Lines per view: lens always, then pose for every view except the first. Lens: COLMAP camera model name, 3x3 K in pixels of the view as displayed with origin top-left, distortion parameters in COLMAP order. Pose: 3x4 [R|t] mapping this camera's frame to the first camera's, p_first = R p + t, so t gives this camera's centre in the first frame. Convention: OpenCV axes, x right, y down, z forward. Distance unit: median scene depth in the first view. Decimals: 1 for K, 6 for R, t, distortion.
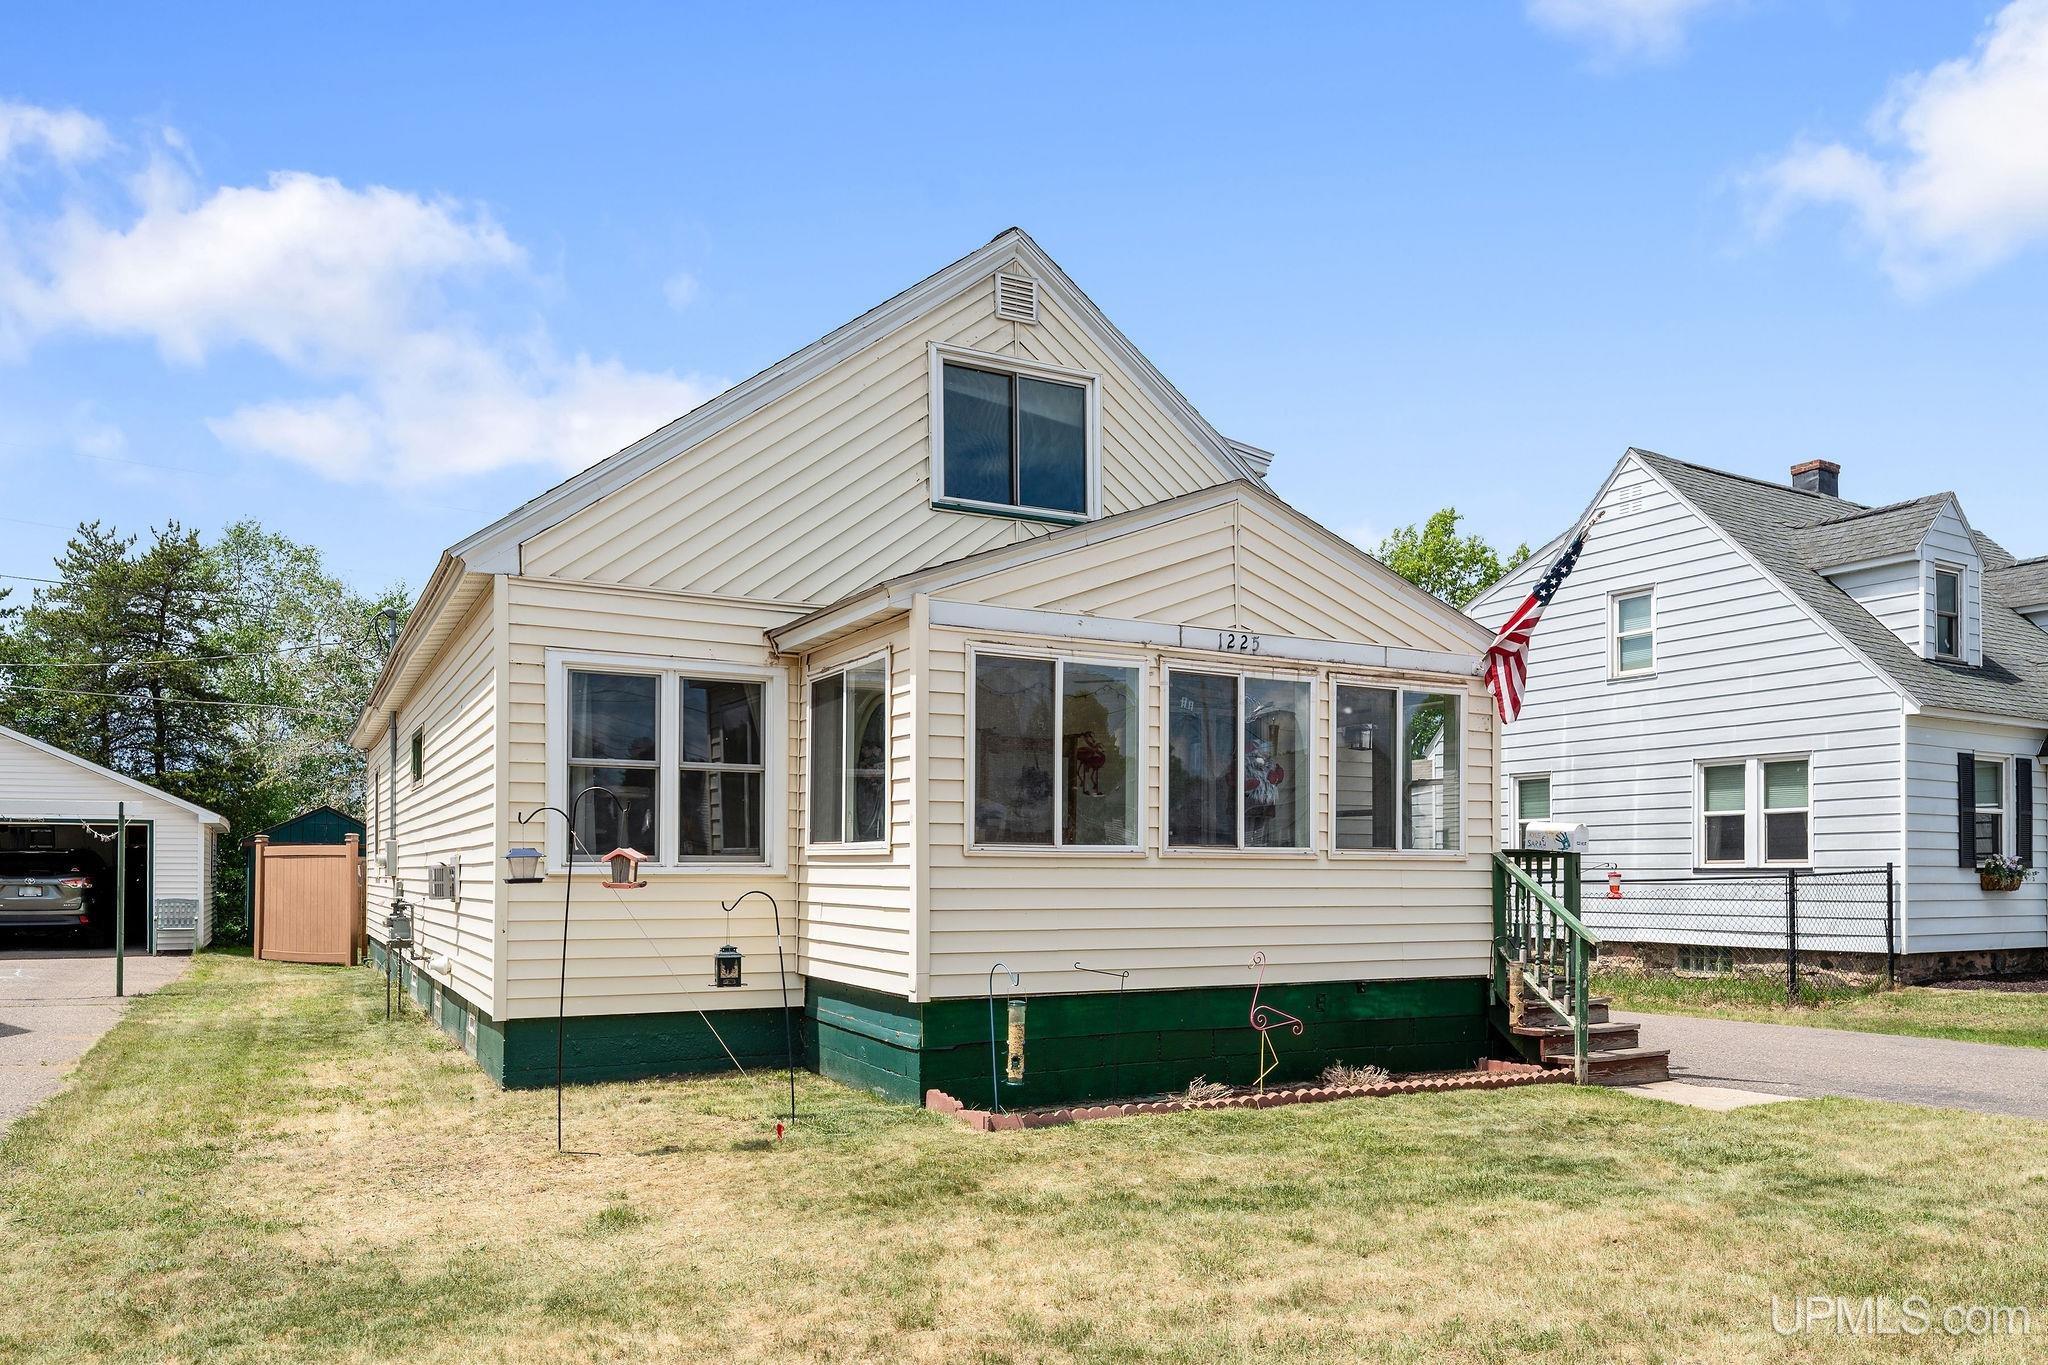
lens RADIAL K [[1275.1, 0, 1023.7], [0, 1275.1, 691.3], [0, 0, 1]] dist [0.011407, 0.000155]
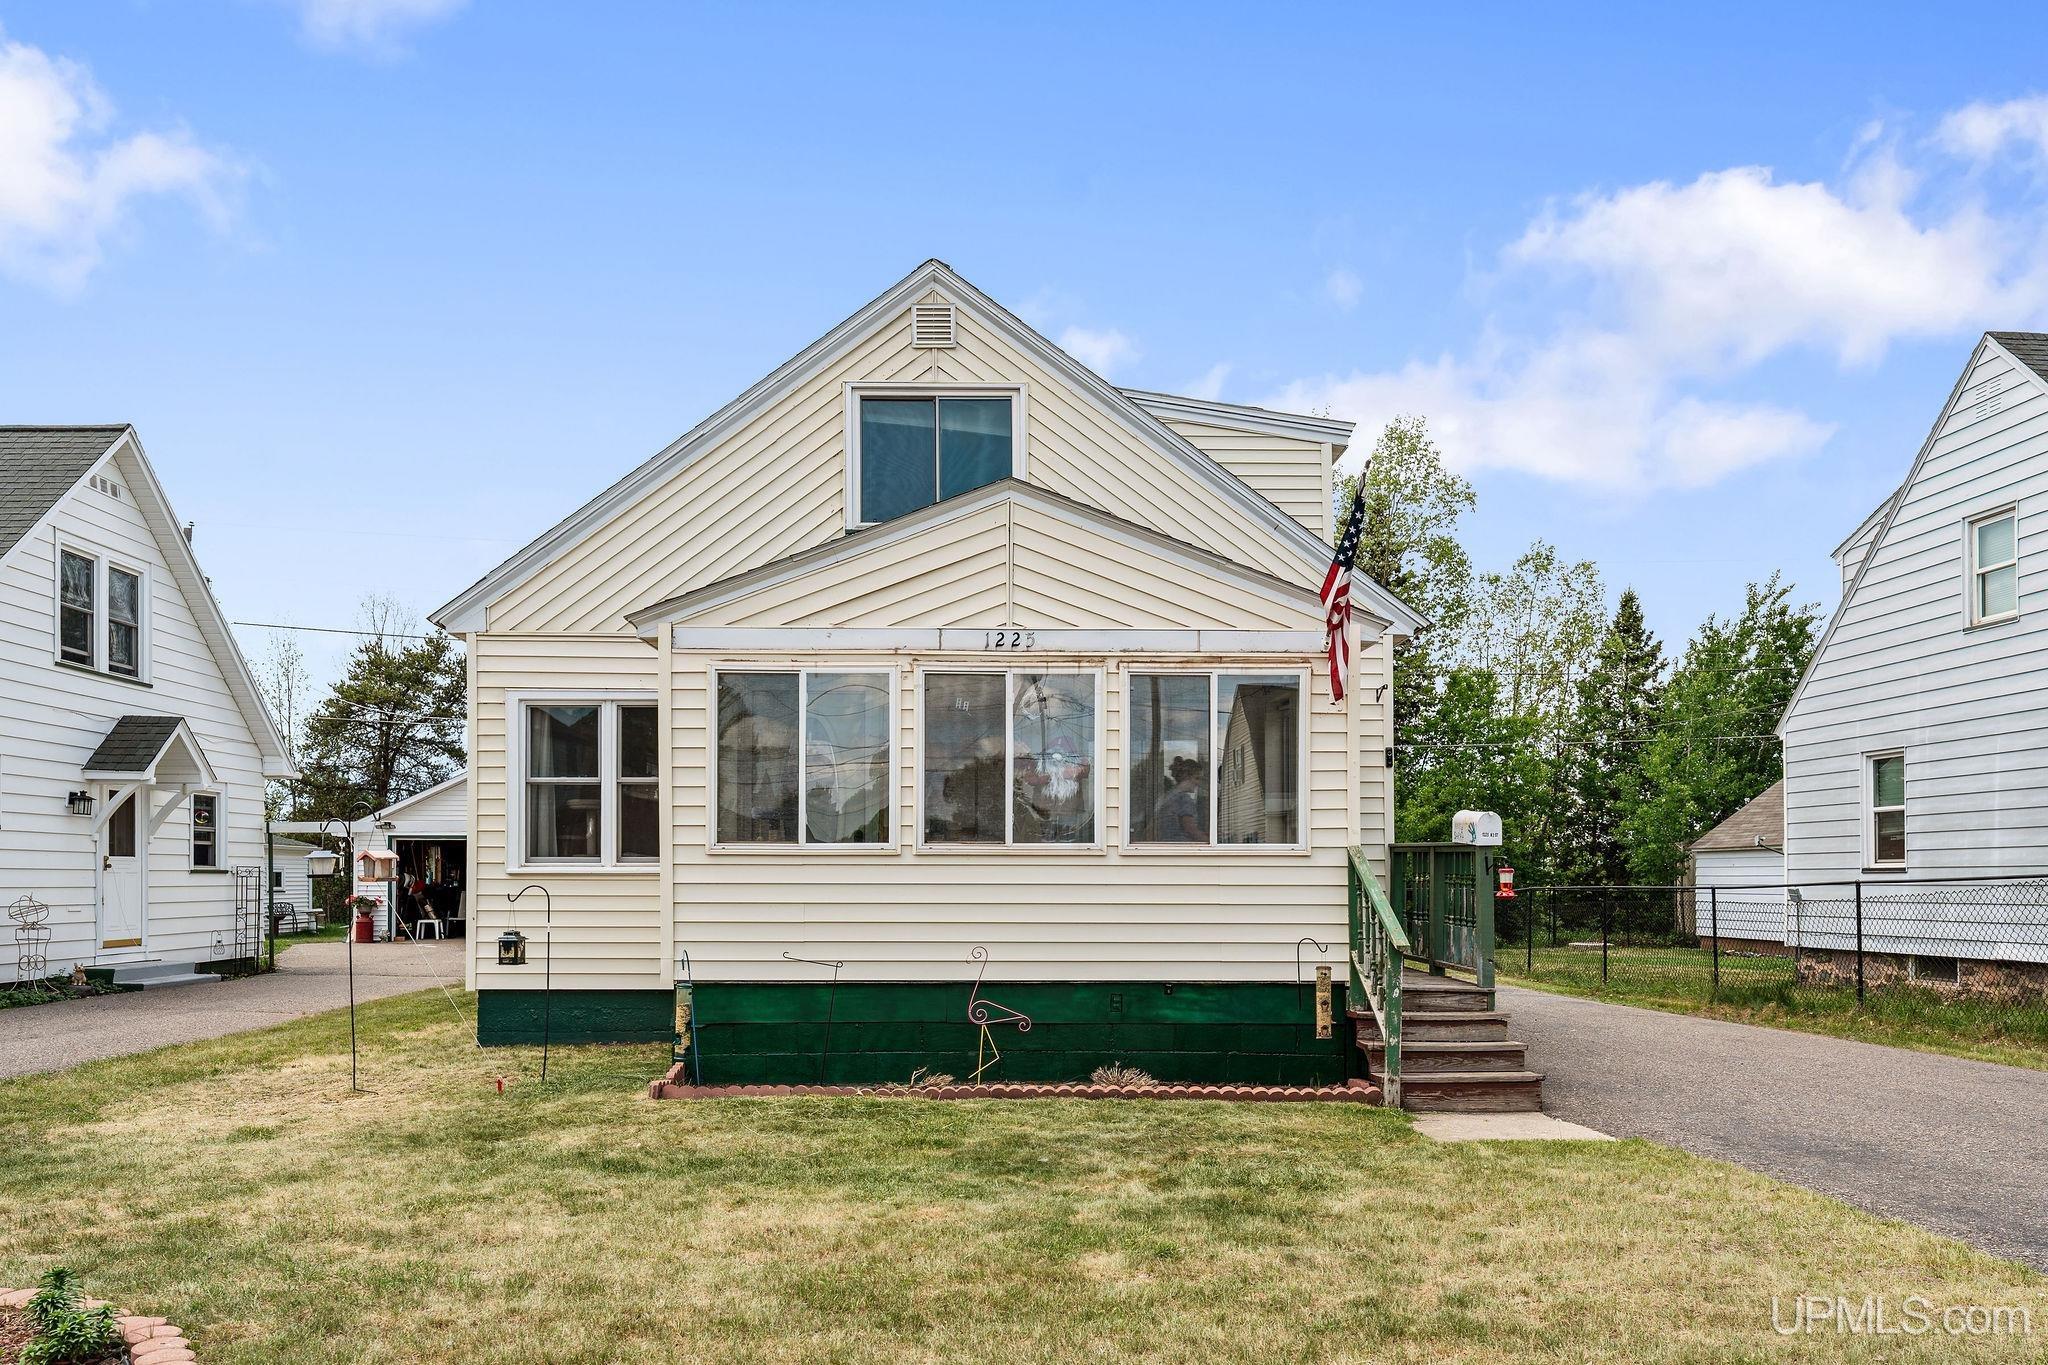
lens RADIAL K [[1274.2, 0, 1018.1], [0, 1274.2, 677.6], [0, 0, 1]] dist [0.002356, -0.001806]
pose [[0.907365, -0.066564, -0.415040, 0.572071], [0.060252, 0.997782, -0.028301, 0.019605], [0.416003, 0.000672, 0.909363, 0.086517]]
